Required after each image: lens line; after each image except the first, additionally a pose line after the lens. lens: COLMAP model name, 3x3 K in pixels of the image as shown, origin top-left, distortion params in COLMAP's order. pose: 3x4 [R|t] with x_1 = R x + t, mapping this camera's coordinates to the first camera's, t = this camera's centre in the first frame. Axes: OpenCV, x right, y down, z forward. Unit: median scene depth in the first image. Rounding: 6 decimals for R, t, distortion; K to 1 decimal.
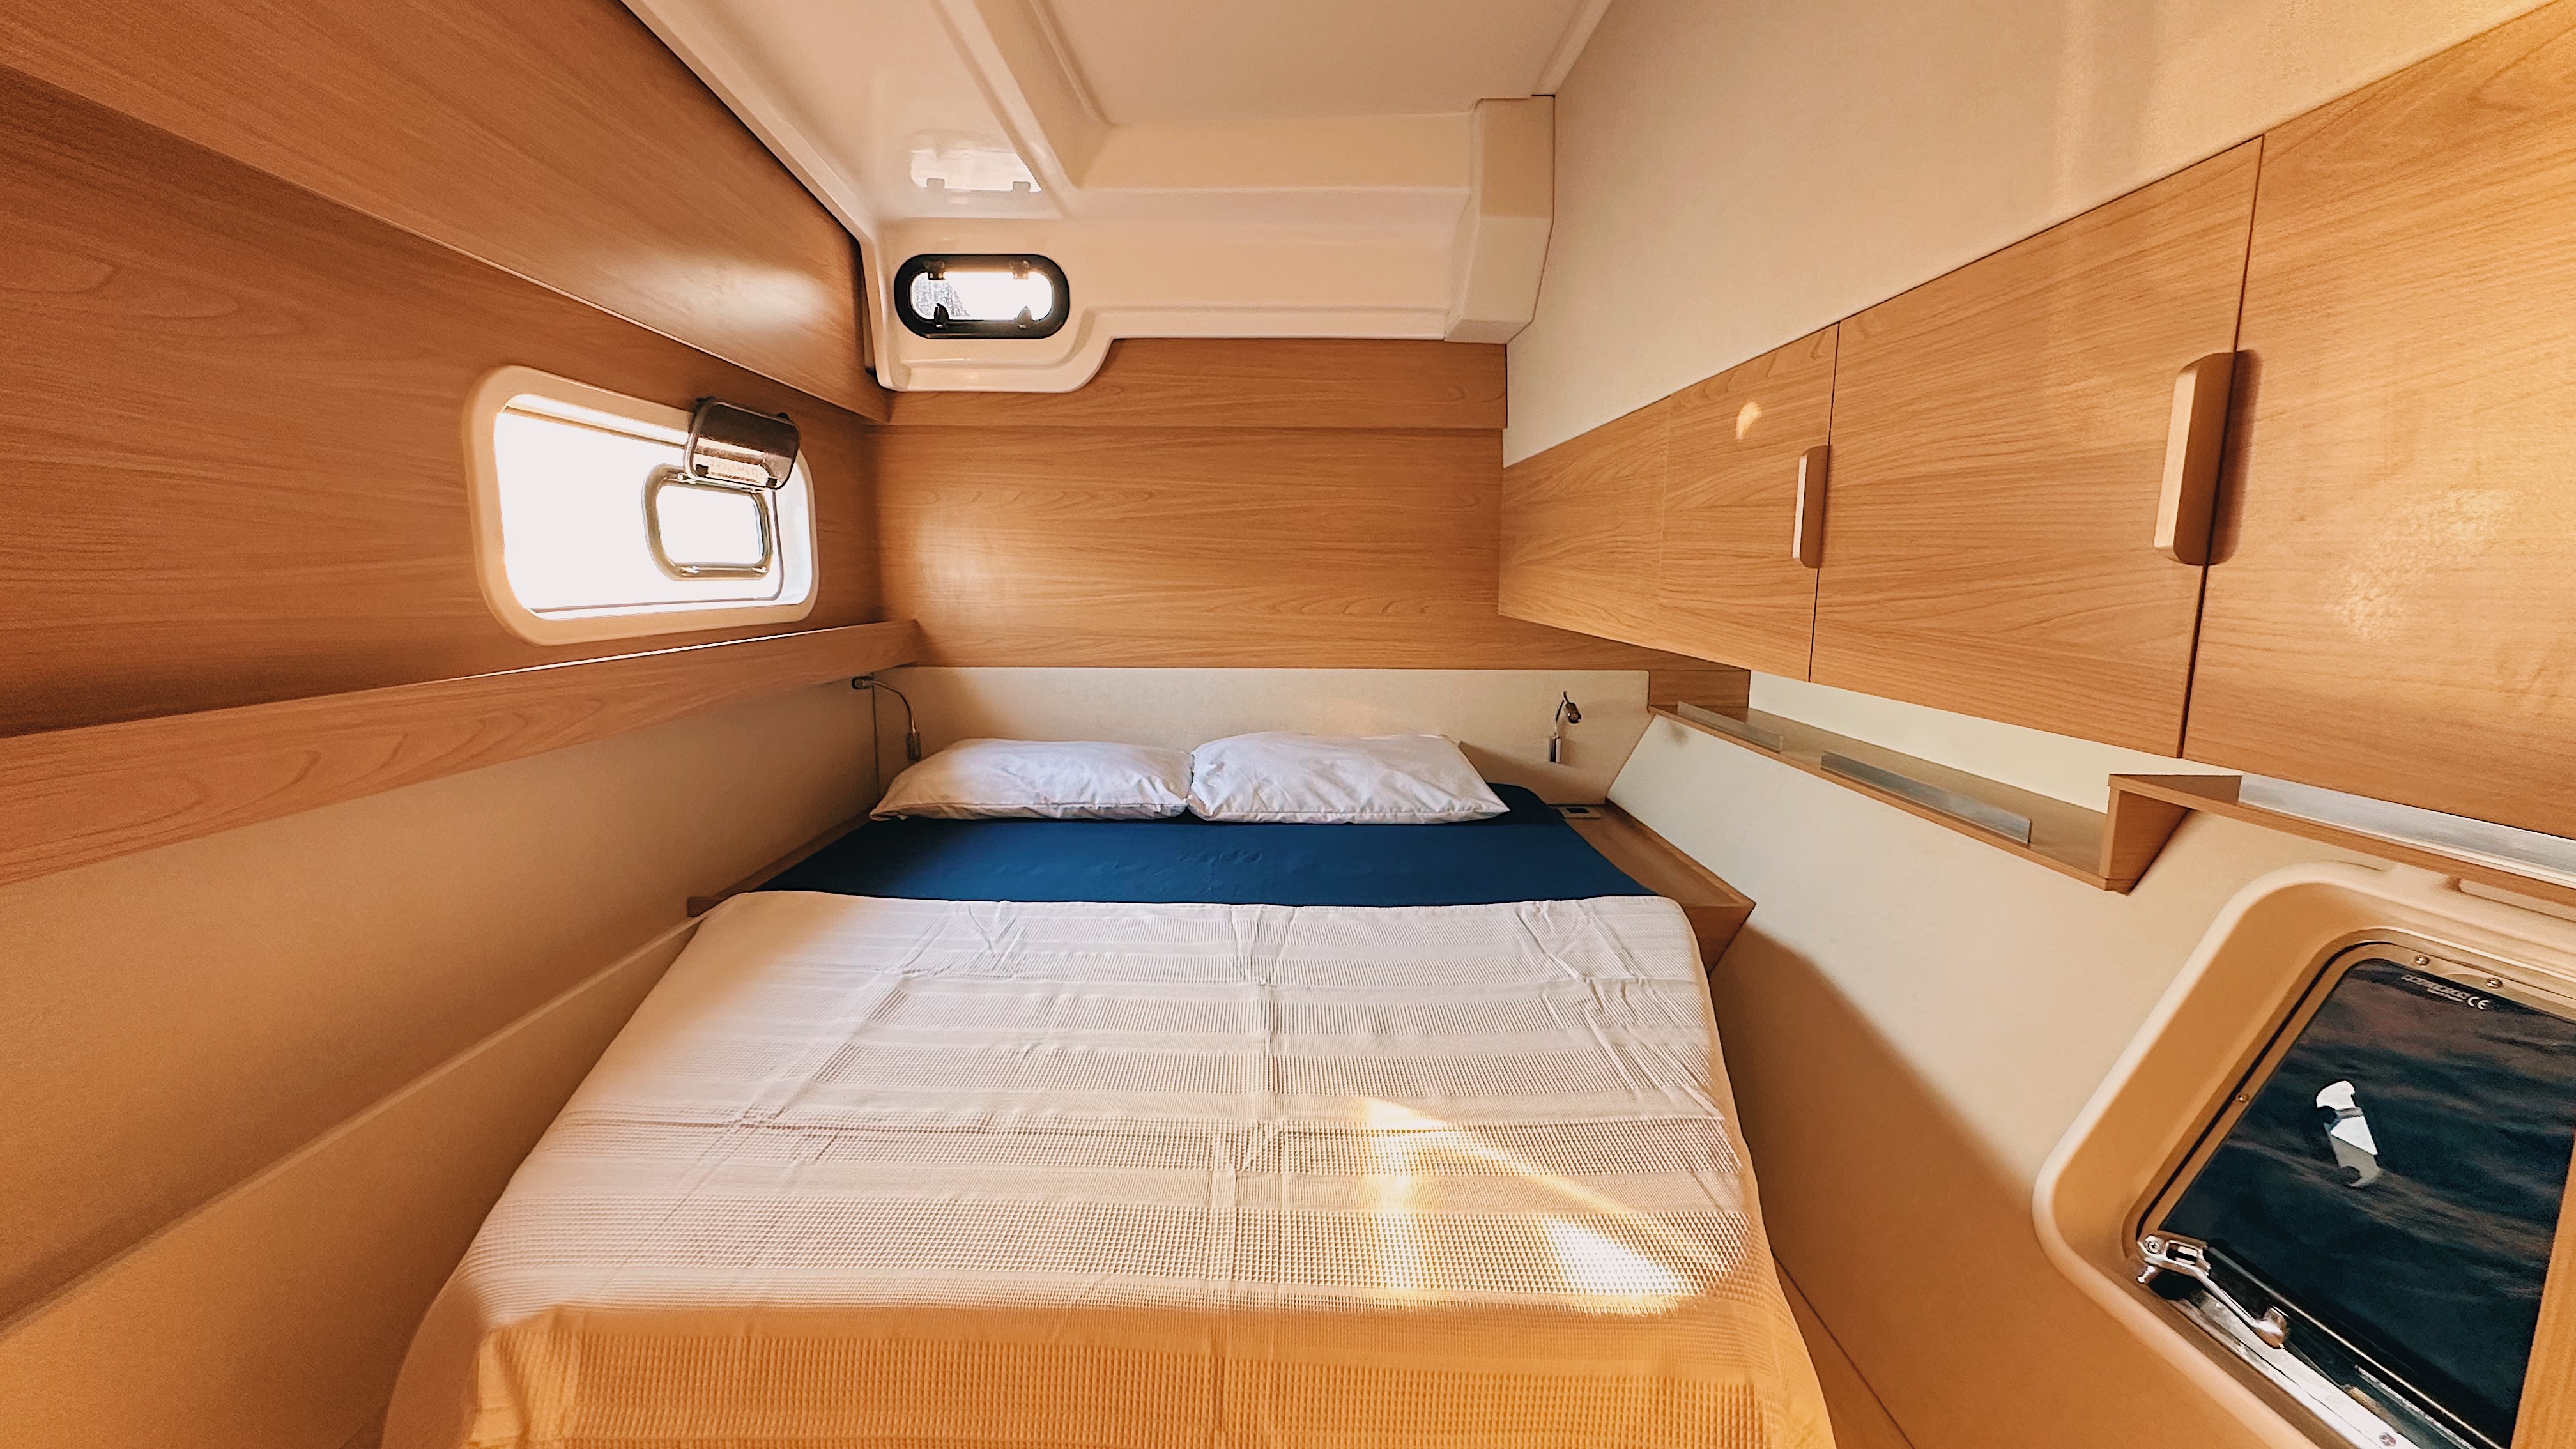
lens RADIAL K [[1024.2, 0, 1286.7], [0, 1024.2, 723.2], [0, 0, 1]] dist [-0.009272, 0.001328]
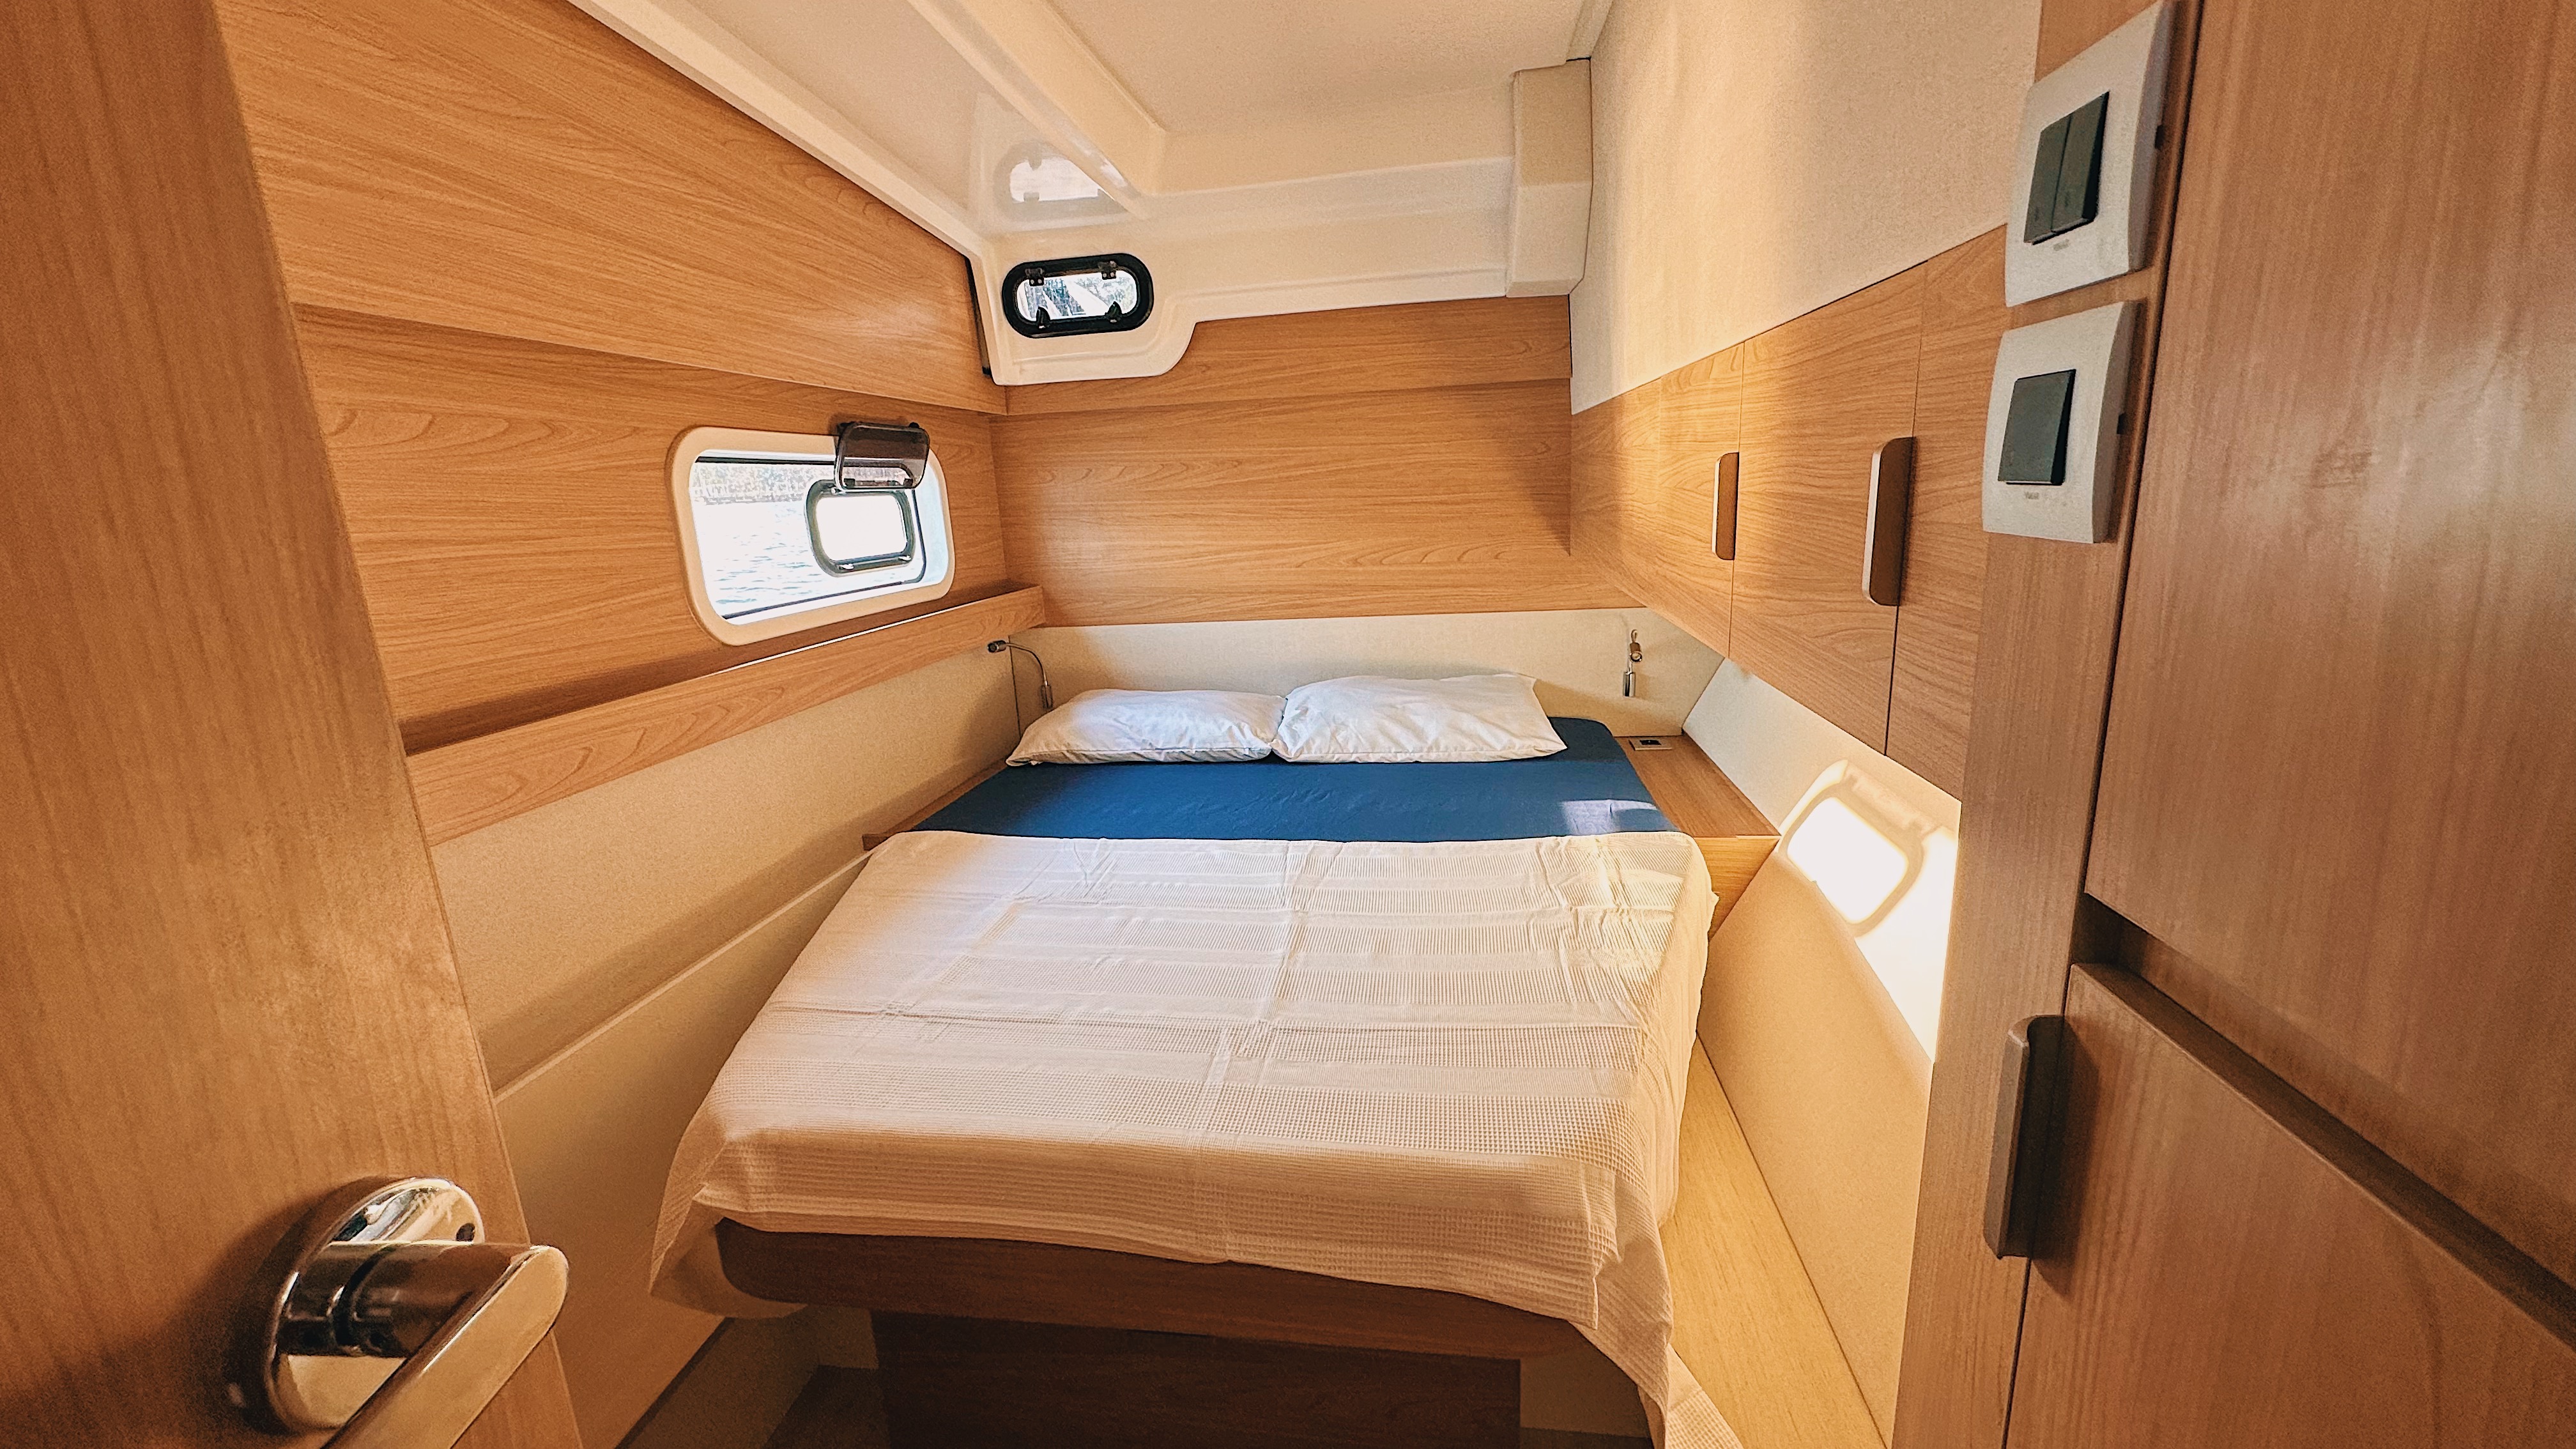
lens RADIAL K [[1024.2, 0, 1290.8], [0, 1024.2, 722.4], [0, 0, 1]] dist [-0.009272, 0.001328]
pose [[0.987230, -0.021496, -0.157843, 0.164379], [0.034749, 0.996051, 0.081694, -0.064540], [0.155463, -0.086136, 0.984079, -0.168605]]
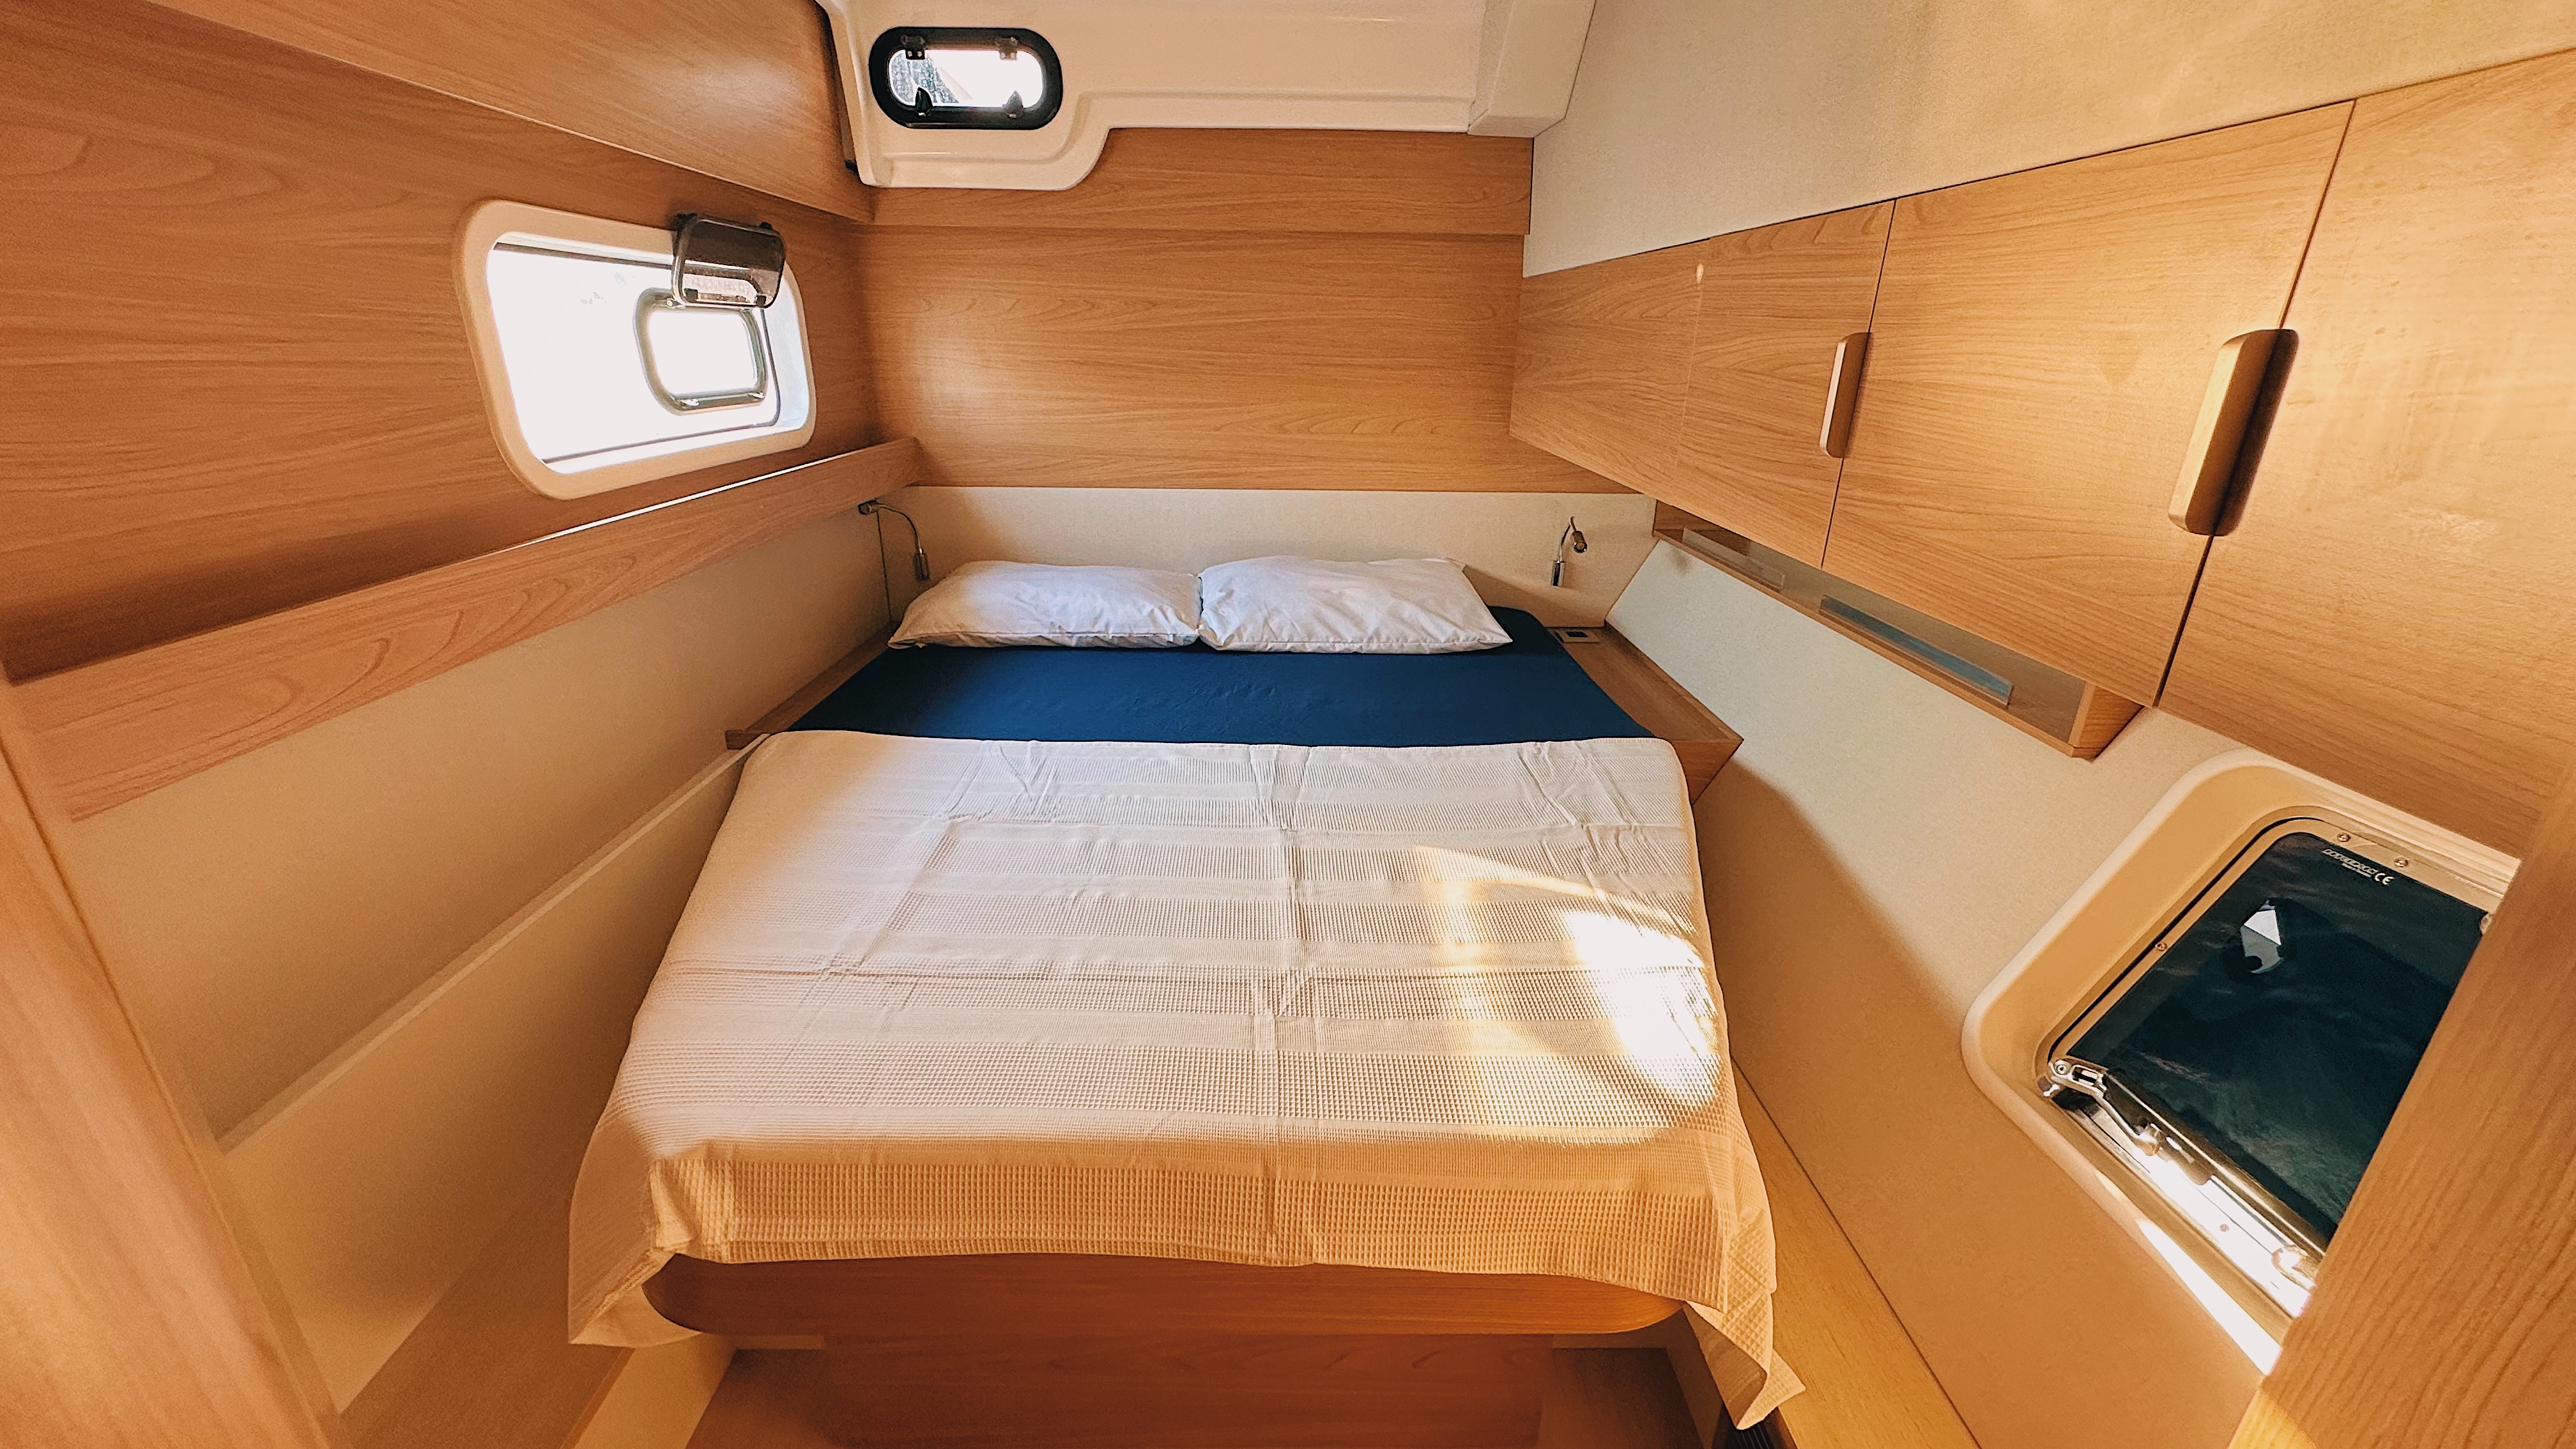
lens RADIAL K [[1024.2, 0, 1286.5], [0, 1024.2, 722.0], [0, 0, 1]] dist [-0.009272, 0.001328]
pose [[0.999929, 0.003624, 0.011325, -0.033751], [-0.005941, 0.977304, 0.211756, -0.083925], [-0.010301, -0.211809, 0.977257, -0.031481]]
